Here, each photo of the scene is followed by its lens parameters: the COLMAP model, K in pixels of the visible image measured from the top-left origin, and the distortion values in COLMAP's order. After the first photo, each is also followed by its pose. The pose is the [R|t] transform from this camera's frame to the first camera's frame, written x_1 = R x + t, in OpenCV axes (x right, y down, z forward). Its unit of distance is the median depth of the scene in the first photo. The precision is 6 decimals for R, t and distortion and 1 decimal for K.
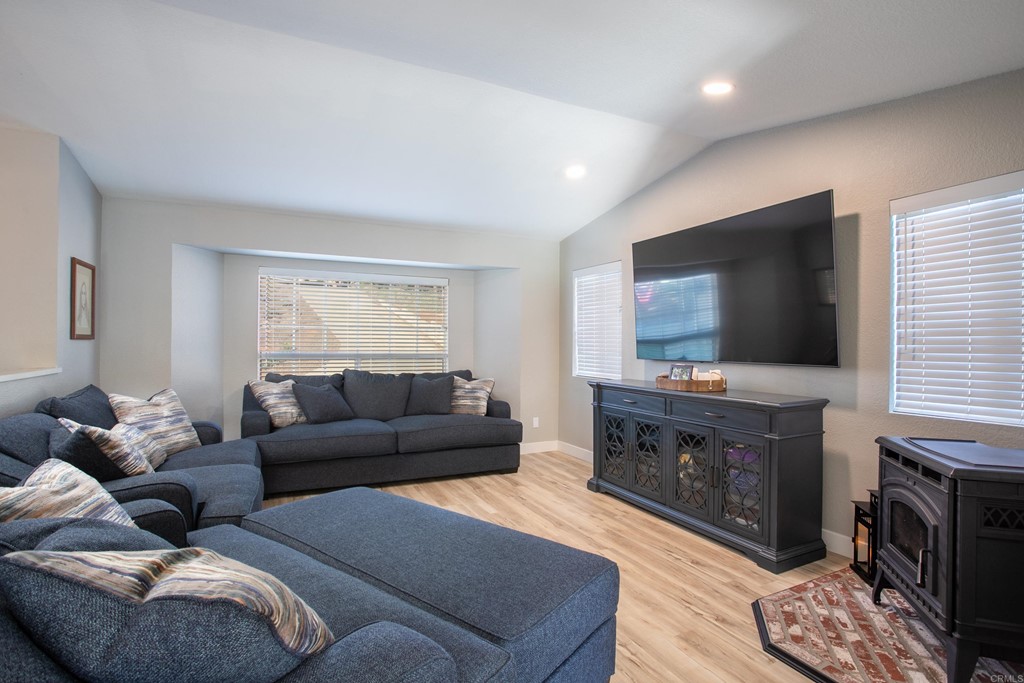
lens RADIAL K [[498.5, 0, 512.0], [0, 498.5, 341.5], [0, 0, 1]] dist [-0.074423, 0.037354]
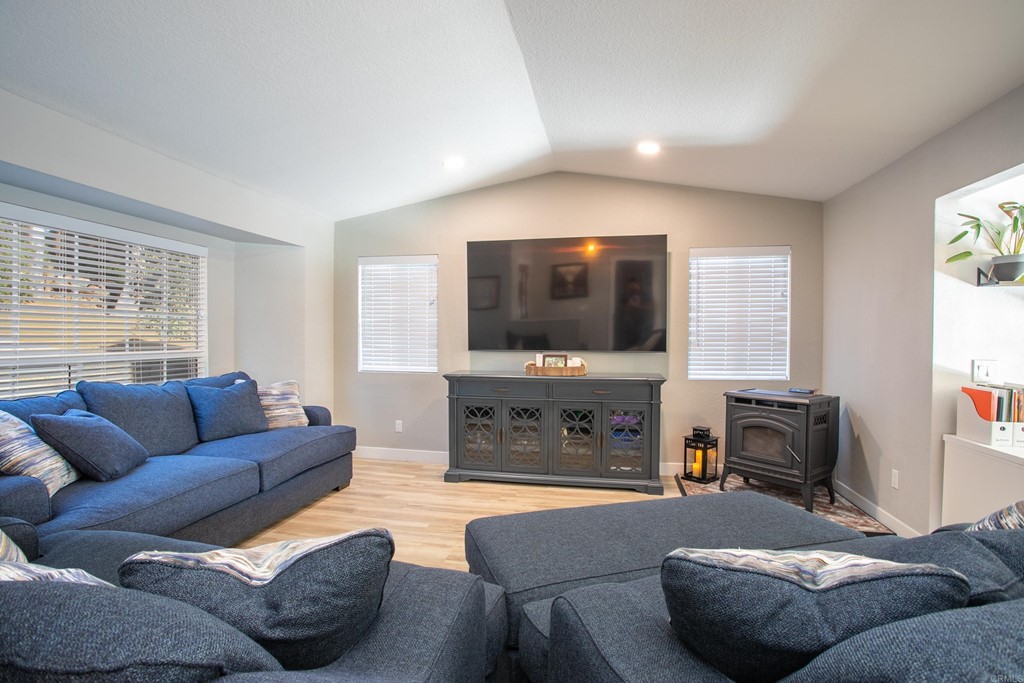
lens RADIAL K [[498.5, 0, 512.0], [0, 498.5, 341.5], [0, 0, 1]] dist [-0.074423, 0.037354]
pose [[0.614647, -0.011505, 0.788719, -0.560517], [-0.002726, 0.999857, 0.016709, -0.003479], [-0.788798, -0.012420, 0.614527, 0.285105]]
